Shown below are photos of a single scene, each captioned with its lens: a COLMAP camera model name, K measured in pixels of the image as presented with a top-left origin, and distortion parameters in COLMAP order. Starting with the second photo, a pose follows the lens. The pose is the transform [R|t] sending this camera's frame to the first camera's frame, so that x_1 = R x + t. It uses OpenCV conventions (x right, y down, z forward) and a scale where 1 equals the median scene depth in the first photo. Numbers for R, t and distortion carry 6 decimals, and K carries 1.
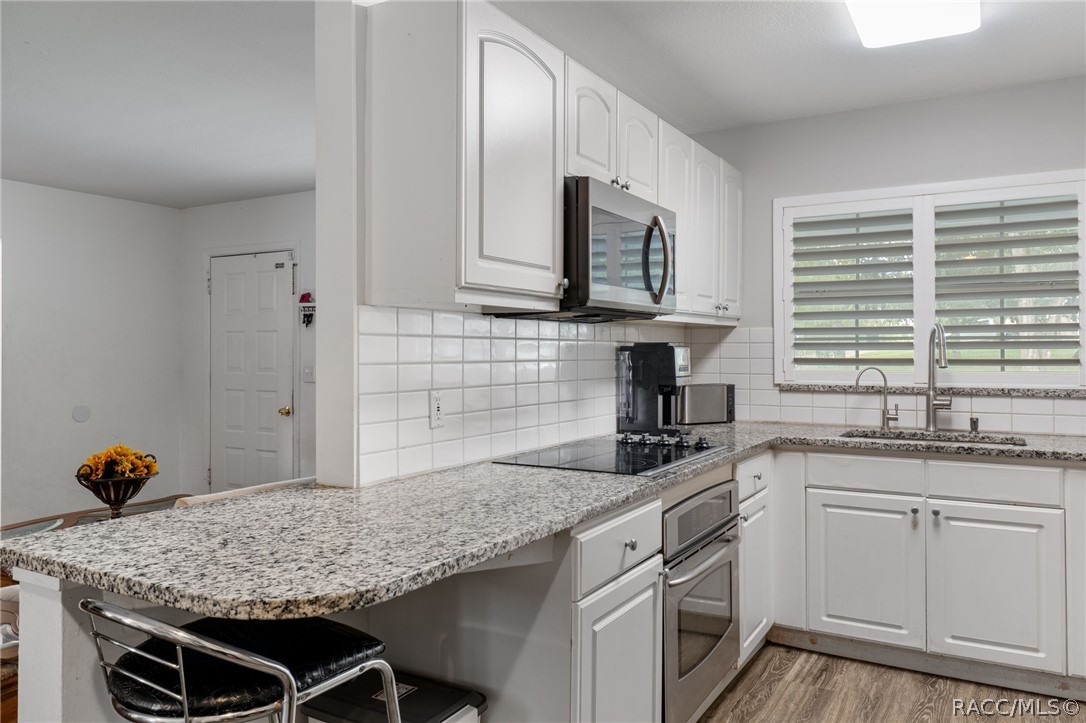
lens RADIAL K [[784.4, 0, 551.0], [0, 784.4, 339.0], [0, 0, 1]] dist [0.000658, 0.005836]
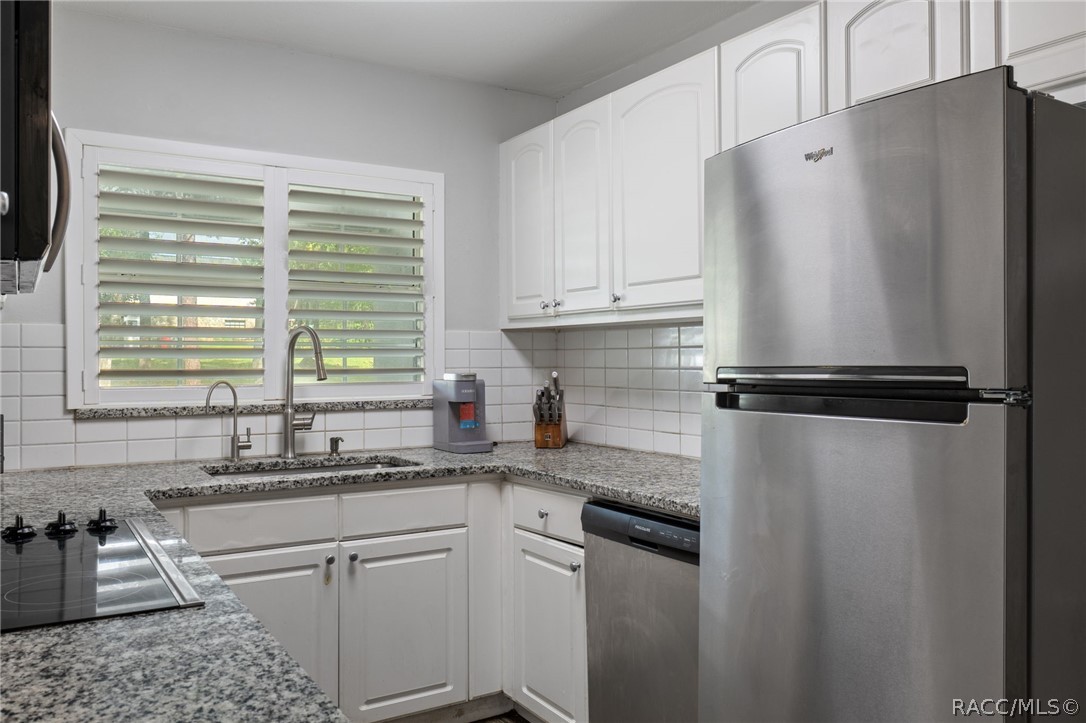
lens RADIAL K [[858.1, 0, 542.8], [0, 858.1, 355.8], [0, 0, 1]] dist [-0.001091, 0.003226]
pose [[0.482533, 0.002926, 0.875873, -0.177355], [-0.013093, 0.999907, 0.003872, 0.005017], [-0.875780, -0.013336, 0.482526, 0.361157]]
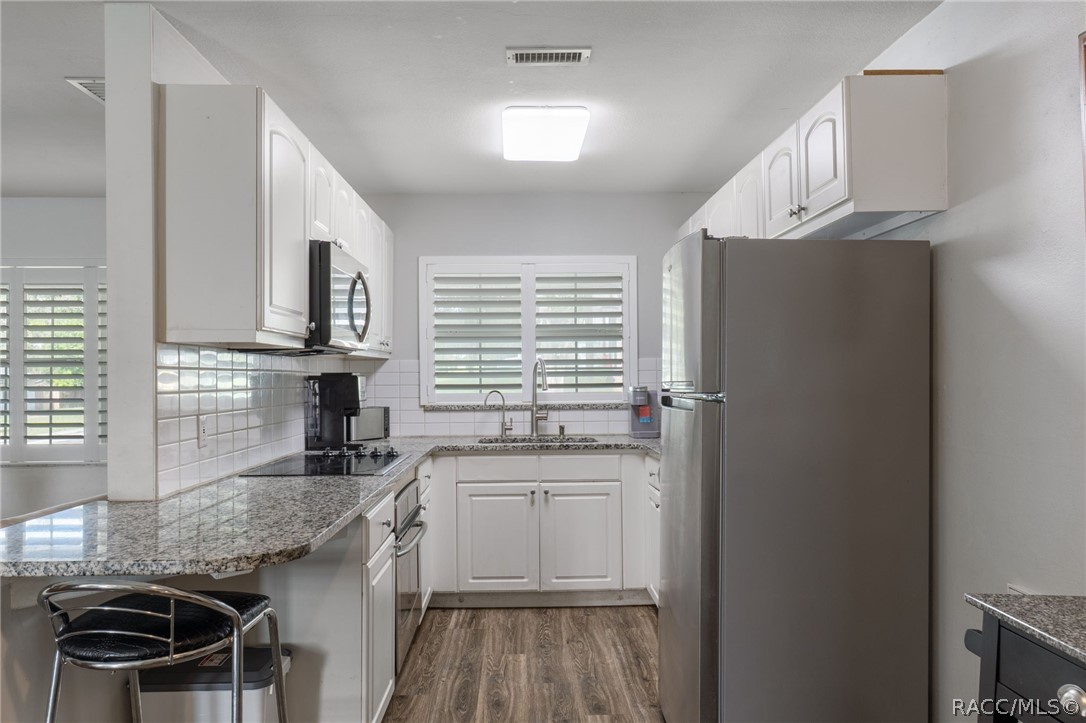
lens RADIAL K [[763.8, 0, 543.0], [0, 763.8, 361.5], [0, 0, 1]] dist [-0.001558, 0.000476]
pose [[0.852908, 0.004482, 0.522043, -0.214349], [-0.000638, 0.999971, -0.007542, -0.004148], [-0.522061, 0.006100, 0.852886, -0.159954]]
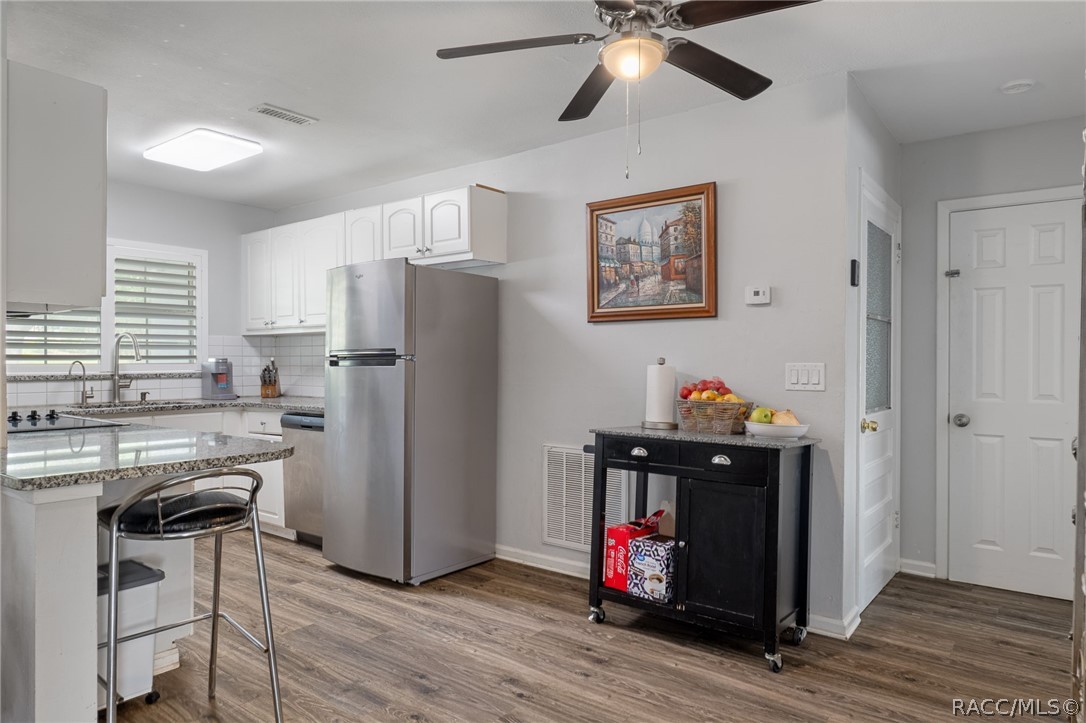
lens RADIAL K [[679.0, 0, 543.0], [0, 679.0, 361.5], [0, 0, 1]] dist [0.007999, 0.001285]
pose [[0.141824, -0.001490, 0.989891, -0.736473], [-0.013352, 0.999905, 0.003418, 0.023000], [-0.989802, -0.013701, 0.141790, 0.002173]]
